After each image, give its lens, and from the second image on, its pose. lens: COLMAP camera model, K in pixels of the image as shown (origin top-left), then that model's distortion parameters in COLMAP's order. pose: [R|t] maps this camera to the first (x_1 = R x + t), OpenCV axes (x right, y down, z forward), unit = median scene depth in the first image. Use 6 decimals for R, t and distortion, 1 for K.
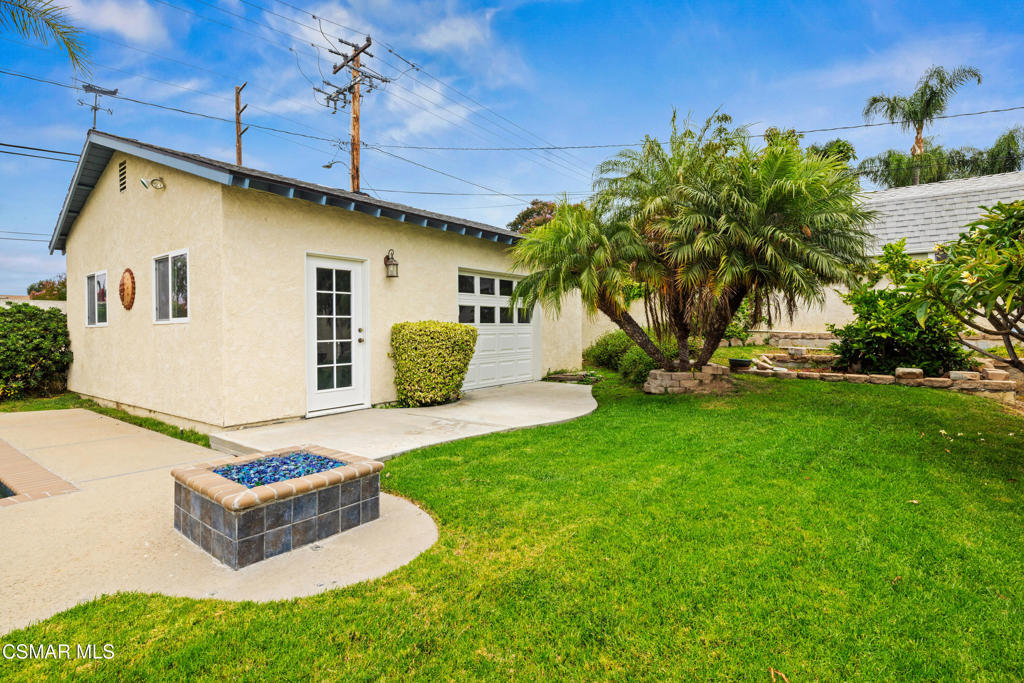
lens RADIAL K [[494.3, 0, 507.6], [0, 494.3, 335.3], [0, 0, 1]] dist [0.004325, 0.001148]
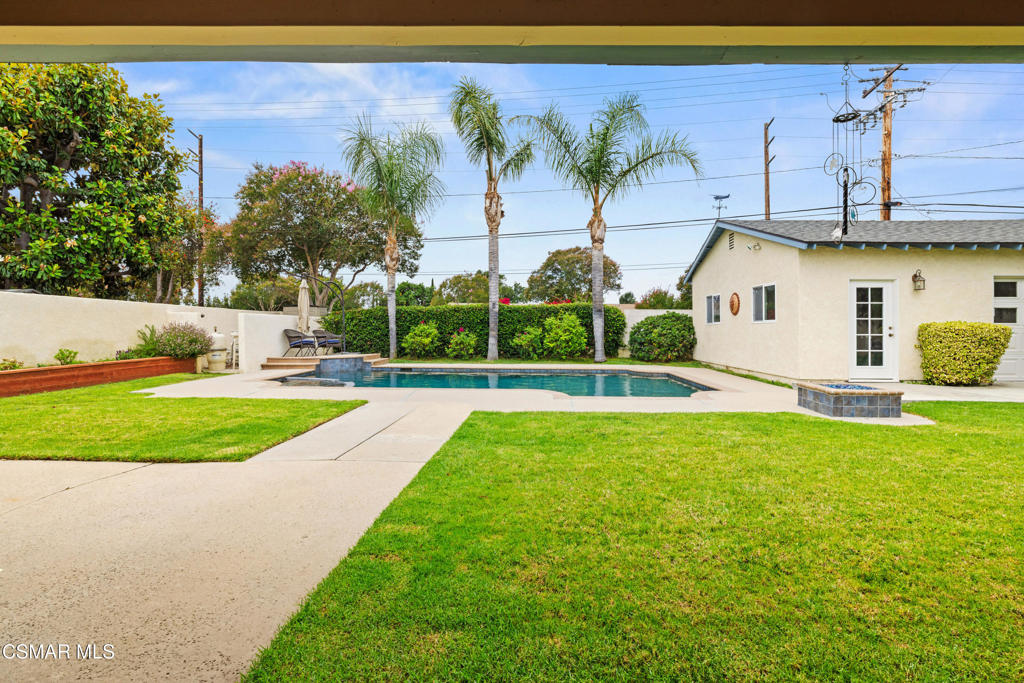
lens RADIAL K [[475.1, 0, 512.1], [0, 475.1, 319.2], [0, 0, 1]] dist [0.002329, 0.002152]
pose [[0.572821, -0.002480, -0.819677, 0.204630], [-0.021902, 0.999592, -0.018331, 0.013644], [0.819388, 0.028453, 0.572533, -0.687109]]
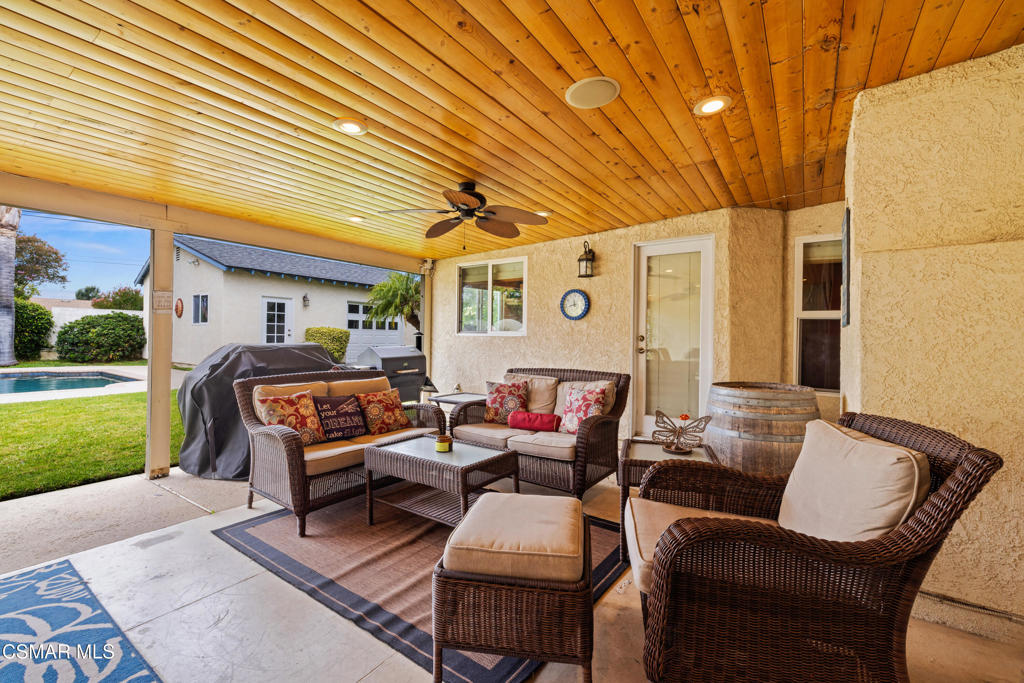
lens RADIAL K [[432.5, 0, 520.8], [0, 432.5, 338.9], [0, 0, 1]] dist [0.000824, 0.000961]
pose [[0.998544, 0.024830, 0.047890, 0.616837], [-0.024422, 0.999660, -0.009093, 0.019482], [-0.048100, 0.007910, 0.998811, -0.932708]]
